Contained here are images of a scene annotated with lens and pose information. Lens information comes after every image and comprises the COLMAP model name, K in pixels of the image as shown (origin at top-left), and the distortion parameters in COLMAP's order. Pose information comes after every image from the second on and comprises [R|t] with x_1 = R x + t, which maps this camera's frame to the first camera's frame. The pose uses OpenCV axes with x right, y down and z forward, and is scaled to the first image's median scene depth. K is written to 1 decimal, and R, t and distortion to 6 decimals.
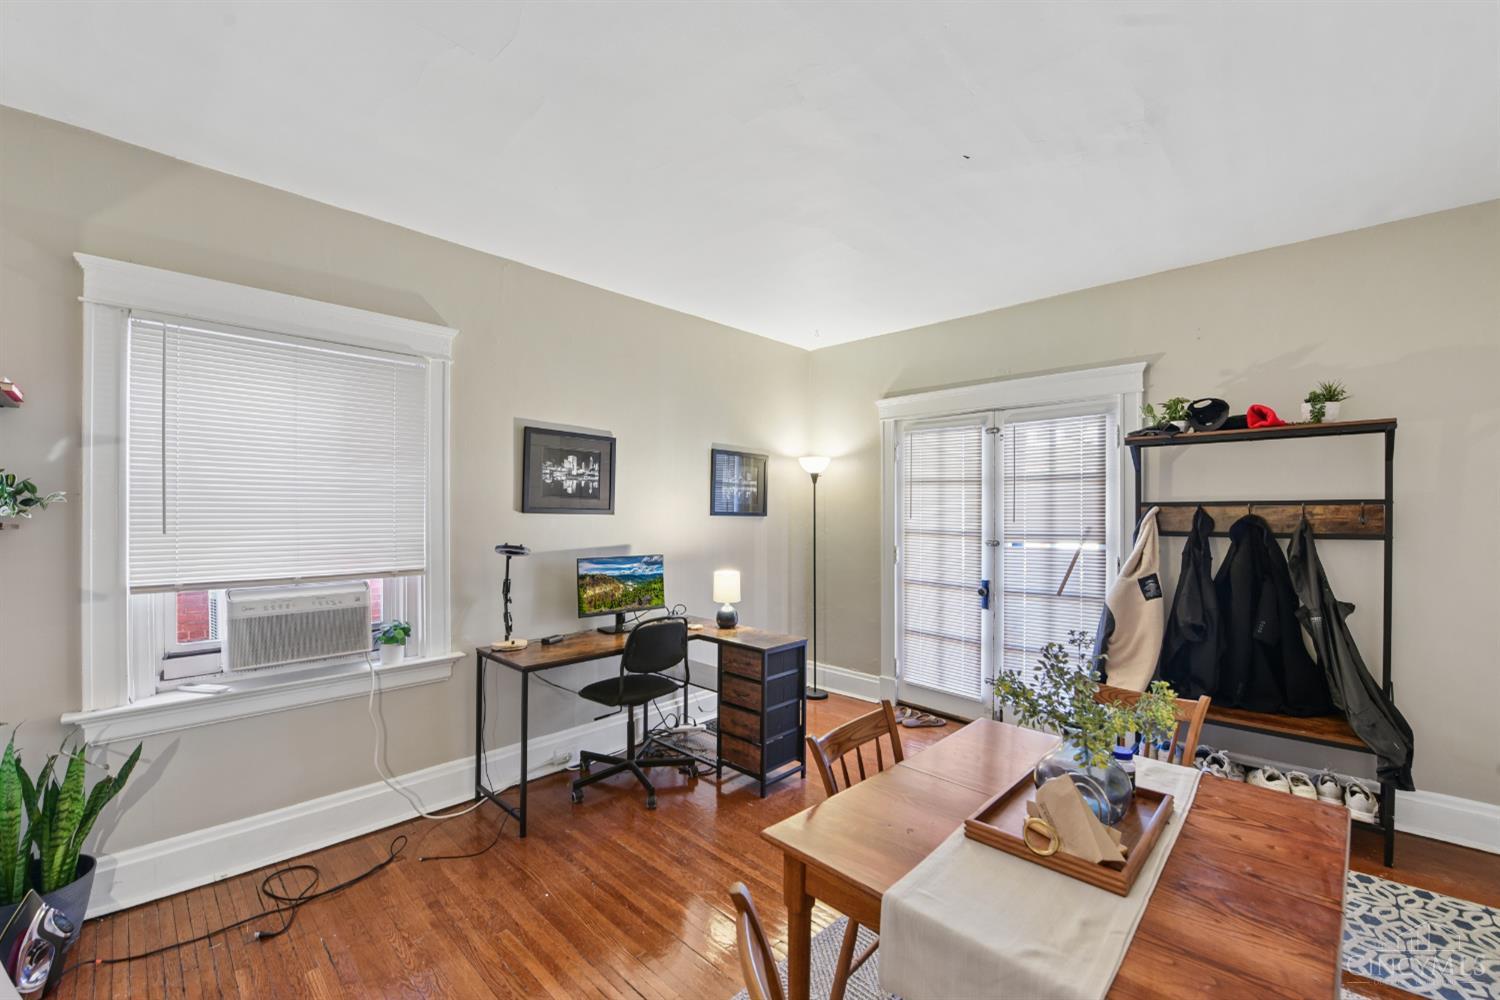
lens RADIAL K [[591.7, 0, 758.7], [0, 591.7, 515.7], [0, 0, 1]] dist [-0.001027, 0.000020]
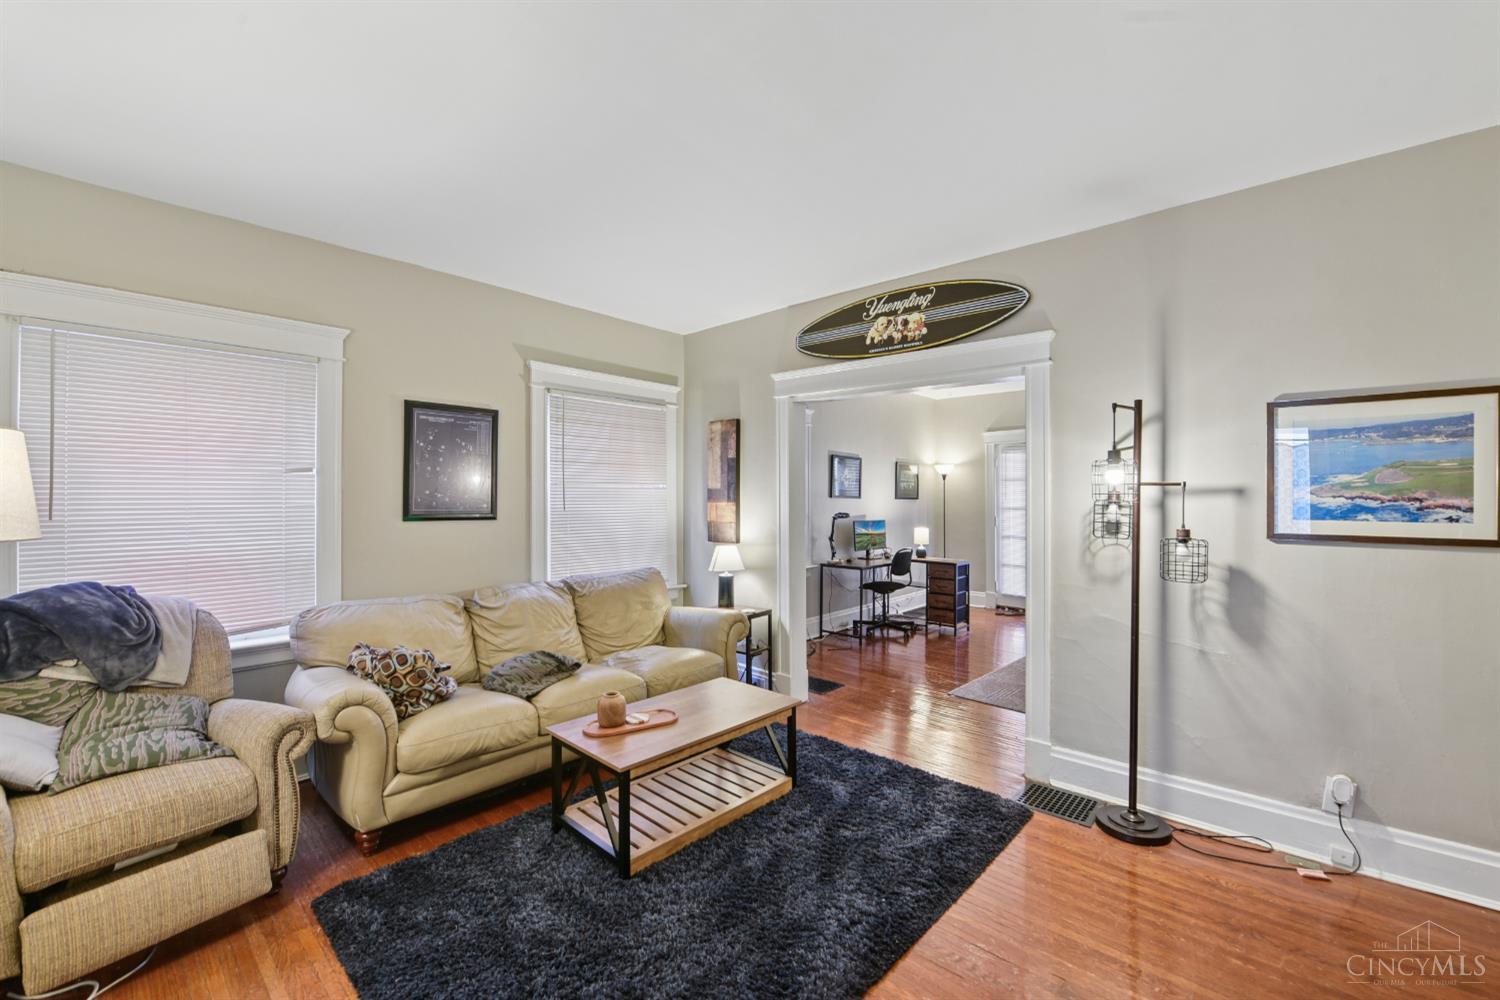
lens RADIAL K [[610.8, 0, 756.0], [0, 610.8, 496.7], [0, 0, 1]] dist [-0.001433, -0.000145]
pose [[0.999489, 0.000174, 0.031965, -0.678046], [0.000154, 0.999948, -0.010235, 0.013611], [-0.031965, 0.010234, 0.999437, -0.987392]]
